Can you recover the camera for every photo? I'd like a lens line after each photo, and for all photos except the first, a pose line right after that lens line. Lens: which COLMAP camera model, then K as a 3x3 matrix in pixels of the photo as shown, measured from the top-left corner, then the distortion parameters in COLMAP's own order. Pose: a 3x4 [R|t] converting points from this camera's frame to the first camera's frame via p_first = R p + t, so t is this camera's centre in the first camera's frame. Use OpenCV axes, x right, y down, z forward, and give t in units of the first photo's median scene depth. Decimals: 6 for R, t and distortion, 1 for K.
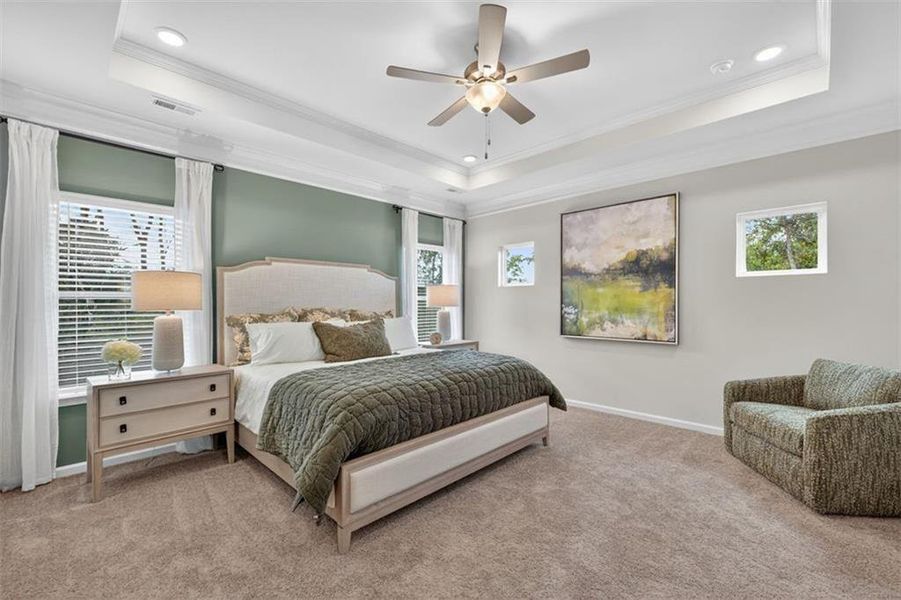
lens RADIAL K [[397.1, 0, 449.0], [0, 397.1, 300.4], [0, 0, 1]] dist [0.002902, -0.000141]
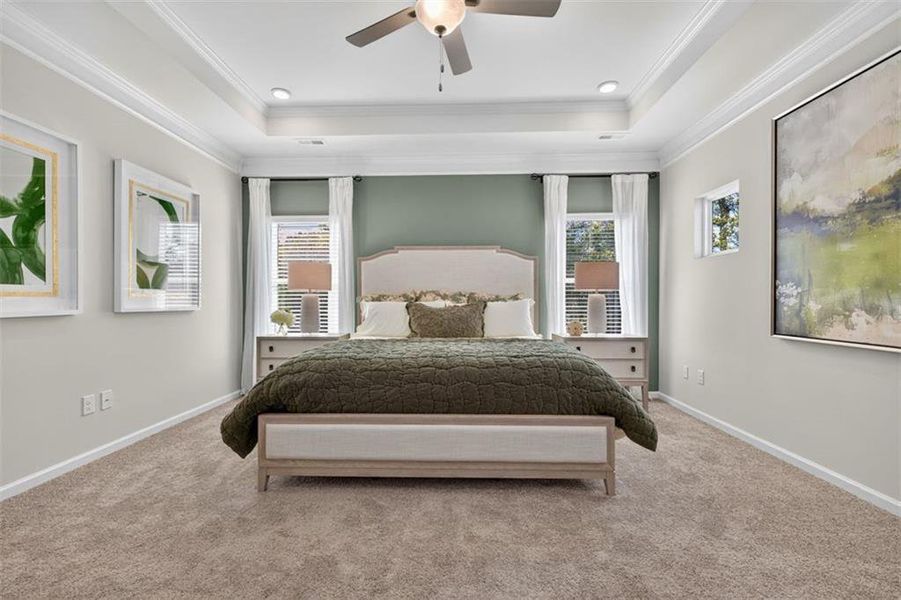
lens RADIAL K [[397.1, 0, 449.0], [0, 397.1, 300.4], [0, 0, 1]] dist [0.002902, -0.000141]
pose [[0.659169, 0.000775, -0.751994, 0.433094], [0.003824, 0.999983, 0.004383, 0.037195], [0.751985, -0.005765, 0.659155, 0.297267]]
